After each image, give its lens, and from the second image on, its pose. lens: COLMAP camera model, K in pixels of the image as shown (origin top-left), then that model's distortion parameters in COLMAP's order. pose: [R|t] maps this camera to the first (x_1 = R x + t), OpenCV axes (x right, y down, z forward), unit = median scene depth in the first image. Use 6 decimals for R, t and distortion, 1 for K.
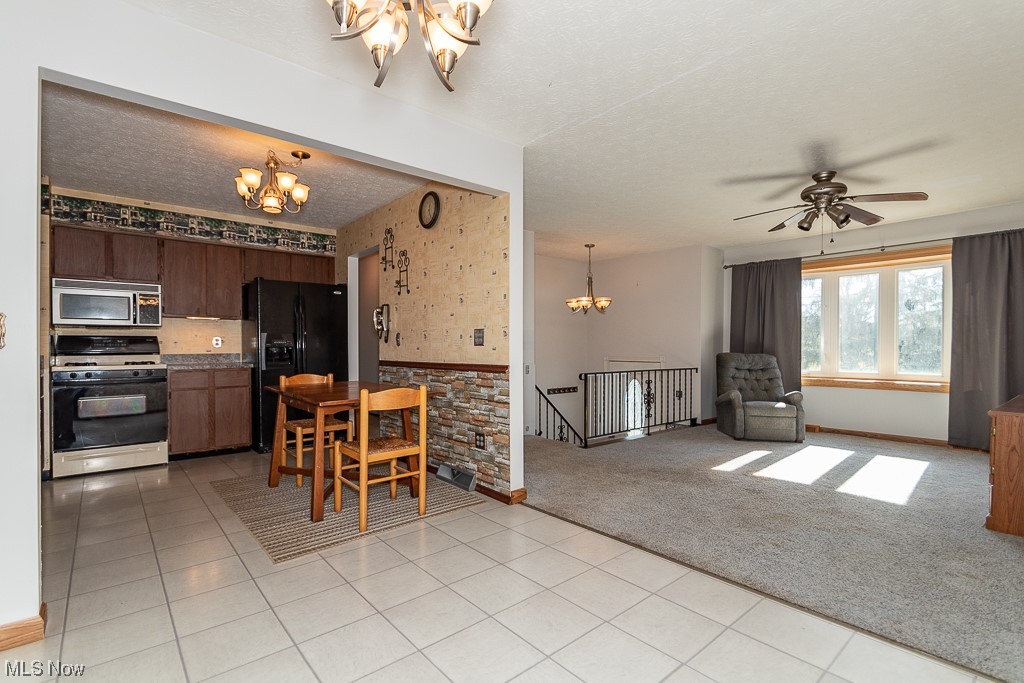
lens RADIAL K [[474.1, 0, 506.6], [0, 474.1, 342.9], [0, 0, 1]] dist [0.000655, -0.000257]
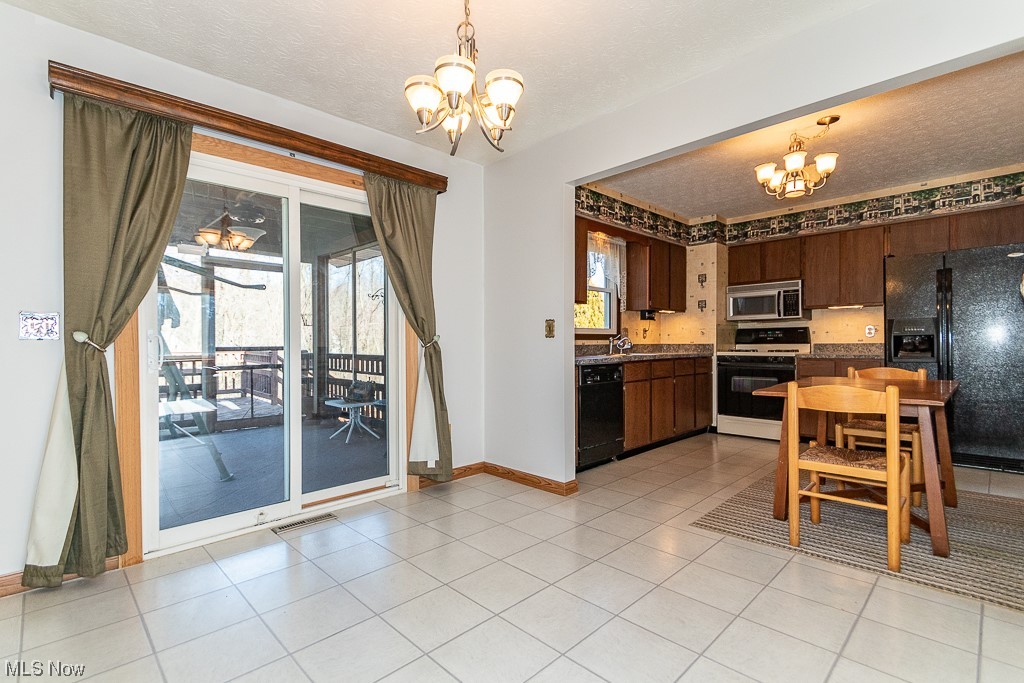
lens RADIAL K [[474.1, 0, 506.6], [0, 474.1, 342.9], [0, 0, 1]] dist [0.000655, -0.000257]
pose [[0.063564, 0.003799, -0.997971, 0.343220], [0.017656, 0.999832, 0.004931, 0.005778], [0.997822, -0.017933, 0.063487, 0.267954]]
